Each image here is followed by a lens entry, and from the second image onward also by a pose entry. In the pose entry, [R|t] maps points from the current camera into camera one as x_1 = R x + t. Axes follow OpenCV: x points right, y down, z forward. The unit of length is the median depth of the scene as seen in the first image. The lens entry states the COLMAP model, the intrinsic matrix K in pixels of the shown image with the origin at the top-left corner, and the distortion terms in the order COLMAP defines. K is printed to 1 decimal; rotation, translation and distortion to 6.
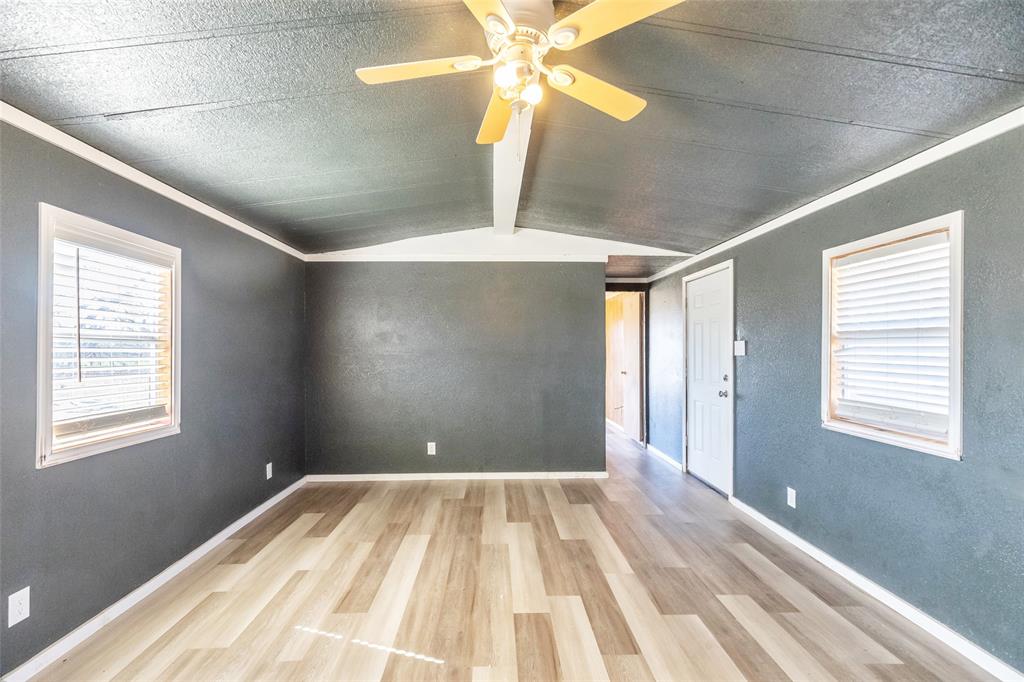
lens RADIAL K [[473.3, 0, 506.0], [0, 473.3, 345.5], [0, 0, 1]] dist [-0.001203, -0.003733]
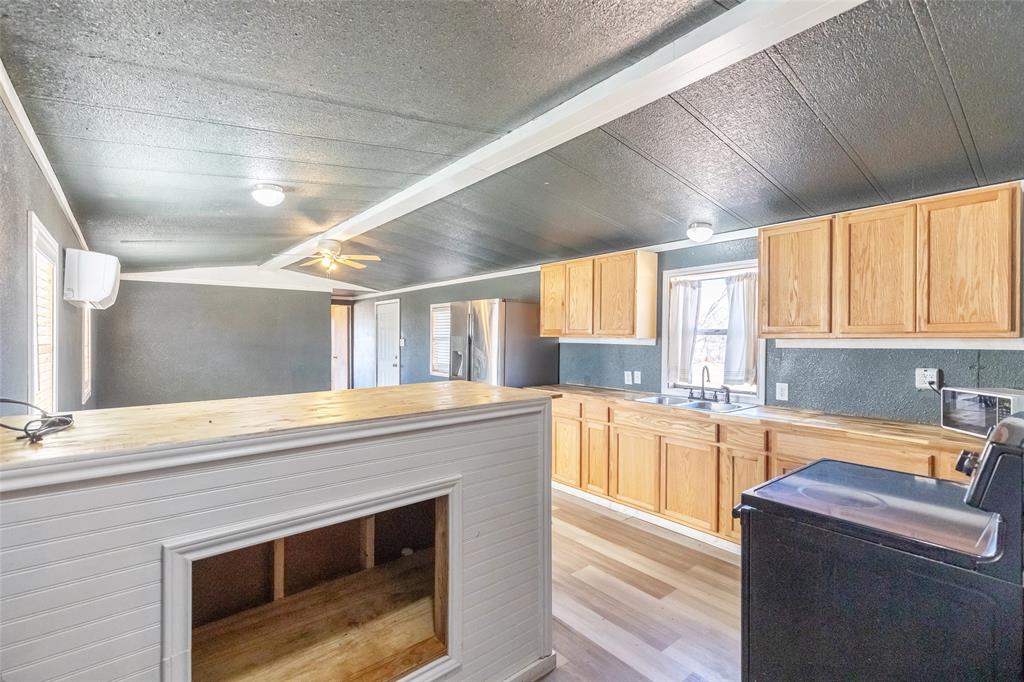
lens RADIAL K [[473.3, 0, 508.8], [0, 473.3, 339.3], [0, 0, 1]] dist [-0.001203, -0.003733]
pose [[0.800020, -0.001358, 0.599972, -0.355200], [-0.004775, 0.999951, 0.008630, -0.026946], [-0.599955, -0.009769, 0.799974, -0.887505]]
